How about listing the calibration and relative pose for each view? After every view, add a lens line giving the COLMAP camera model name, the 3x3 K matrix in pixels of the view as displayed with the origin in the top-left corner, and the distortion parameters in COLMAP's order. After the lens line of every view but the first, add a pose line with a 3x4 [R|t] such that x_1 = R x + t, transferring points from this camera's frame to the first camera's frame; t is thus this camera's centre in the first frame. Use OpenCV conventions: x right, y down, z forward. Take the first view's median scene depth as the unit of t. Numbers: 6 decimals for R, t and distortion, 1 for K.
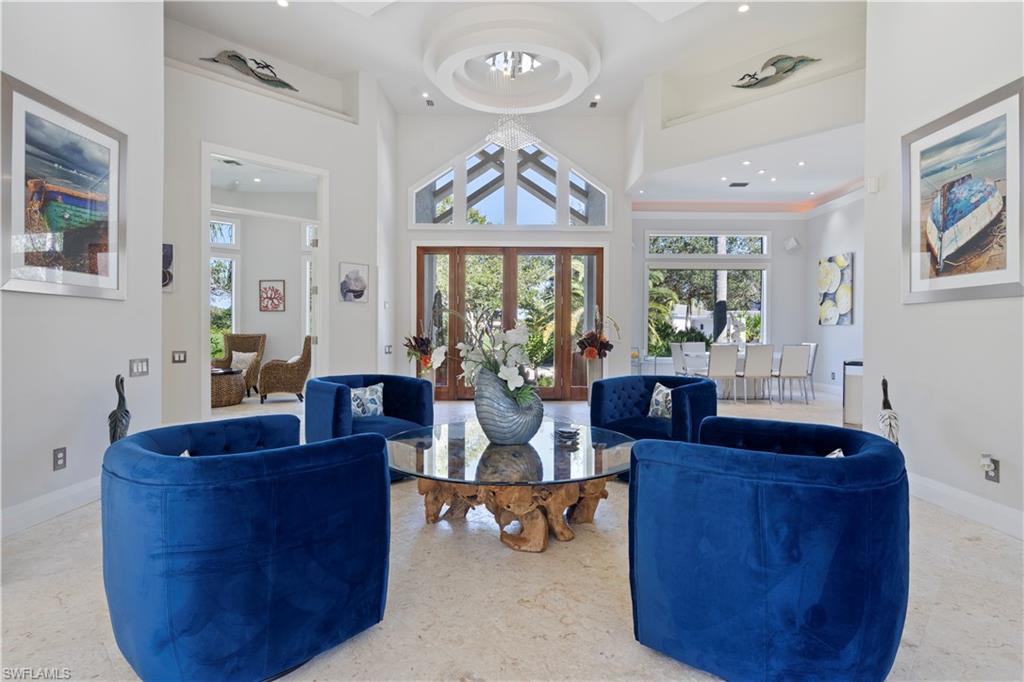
lens RADIAL K [[510.3, 0, 510.9], [0, 510.3, 337.6], [0, 0, 1]] dist [0.004798, 0.000415]
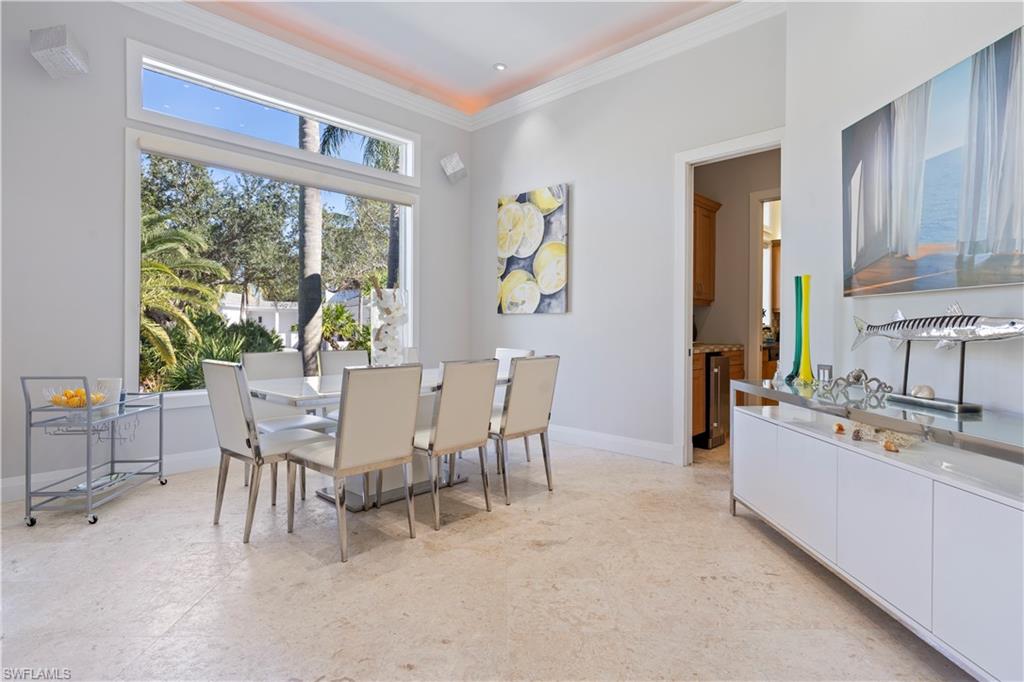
lens RADIAL K [[510.3, 0, 512.9], [0, 510.3, 335.5], [0, 0, 1]] dist [0.004798, 0.000415]
pose [[0.681268, -0.009907, 0.731967, 0.201073], [0.004394, 0.999946, 0.009443, -0.005950], [-0.732021, -0.003217, 0.681275, 0.617519]]
